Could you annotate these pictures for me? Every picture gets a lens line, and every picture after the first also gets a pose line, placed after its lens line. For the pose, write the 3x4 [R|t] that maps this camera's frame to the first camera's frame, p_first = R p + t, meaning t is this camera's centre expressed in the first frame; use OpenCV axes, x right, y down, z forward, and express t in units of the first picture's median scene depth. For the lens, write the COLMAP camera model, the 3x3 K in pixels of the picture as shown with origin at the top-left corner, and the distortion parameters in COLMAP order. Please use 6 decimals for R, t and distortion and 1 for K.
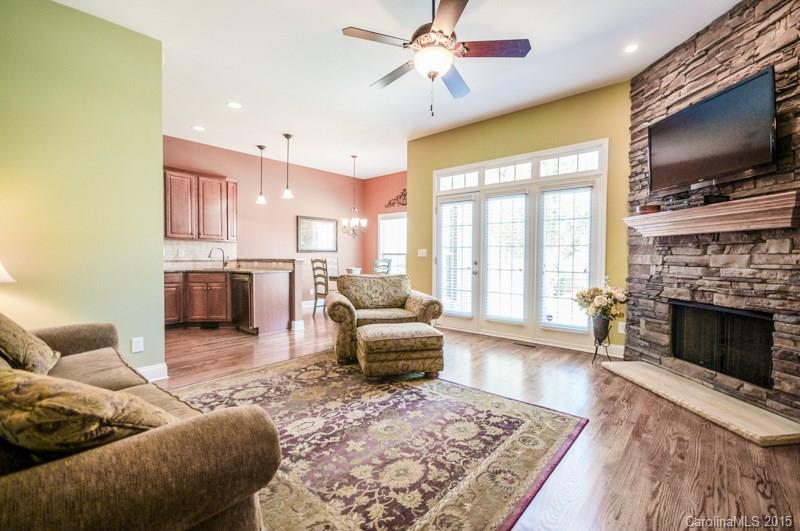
lens RADIAL K [[350.6, 0, 400.0], [0, 350.6, 265.5], [0, 0, 1]] dist [0.000270, 0.000076]
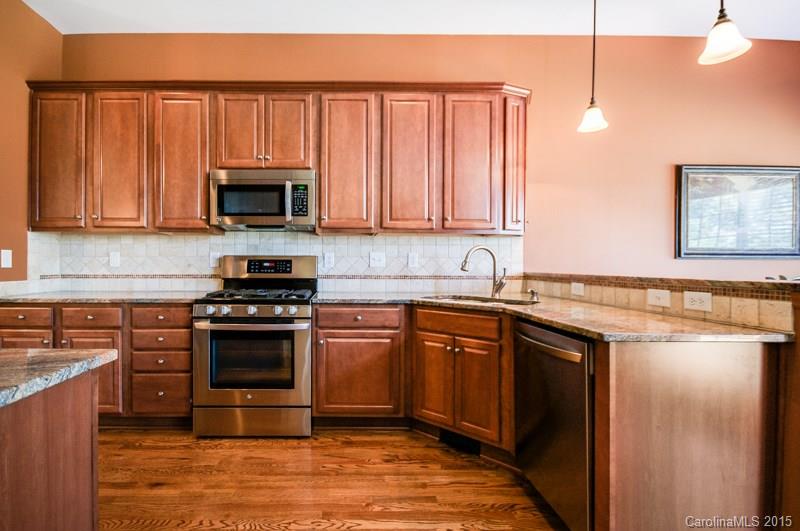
lens RADIAL K [[370.8, 0, 347.7], [0, 370.8, 263.3], [0, 0, 1]] dist [-0.001351, -0.000325]
pose [[0.662433, -0.002596, -0.749117, -0.325087], [-0.021943, 0.999498, -0.022867, -0.020595], [0.748800, 0.031586, 0.662043, 0.650194]]
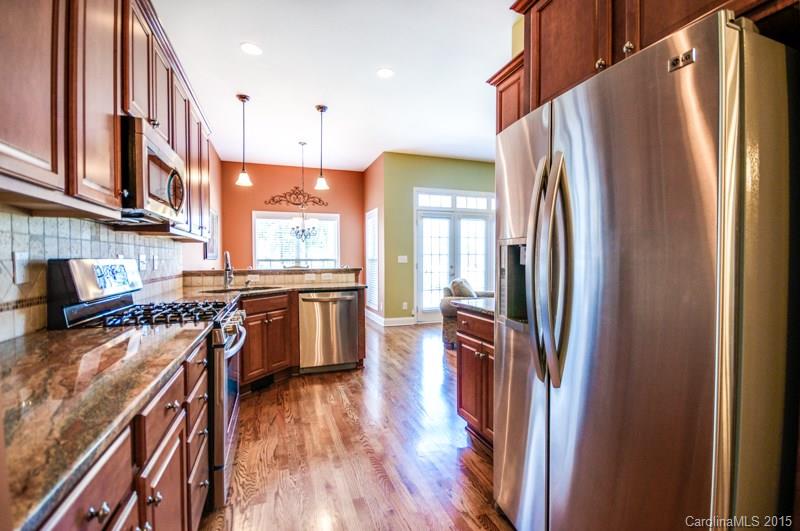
lens RADIAL K [[355.4, 0, 406.6], [0, 355.4, 264.8], [0, 0, 1]] dist [-0.000831, -0.000080]
pose [[0.480210, -0.021353, 0.876894, -0.994486], [0.031047, 0.999491, 0.007336, -0.030305], [-0.876604, 0.023702, 0.480628, 0.511433]]
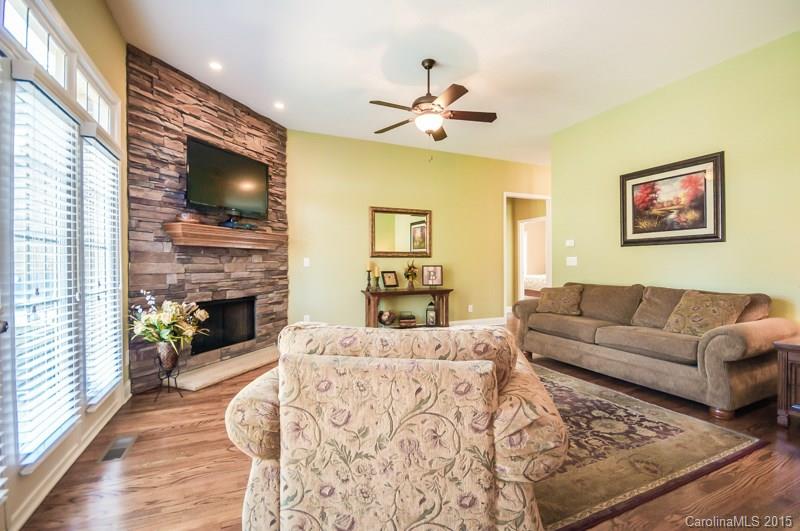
lens RADIAL K [[355.4, 0, 406.6], [0, 355.4, 264.8], [0, 0, 1]] dist [-0.000831, -0.000080]
pose [[-0.913026, -0.001160, 0.407900, -0.185251], [0.011825, 0.999500, 0.029309, -0.031840], [-0.407731, 0.031583, -0.912556, 1.104548]]
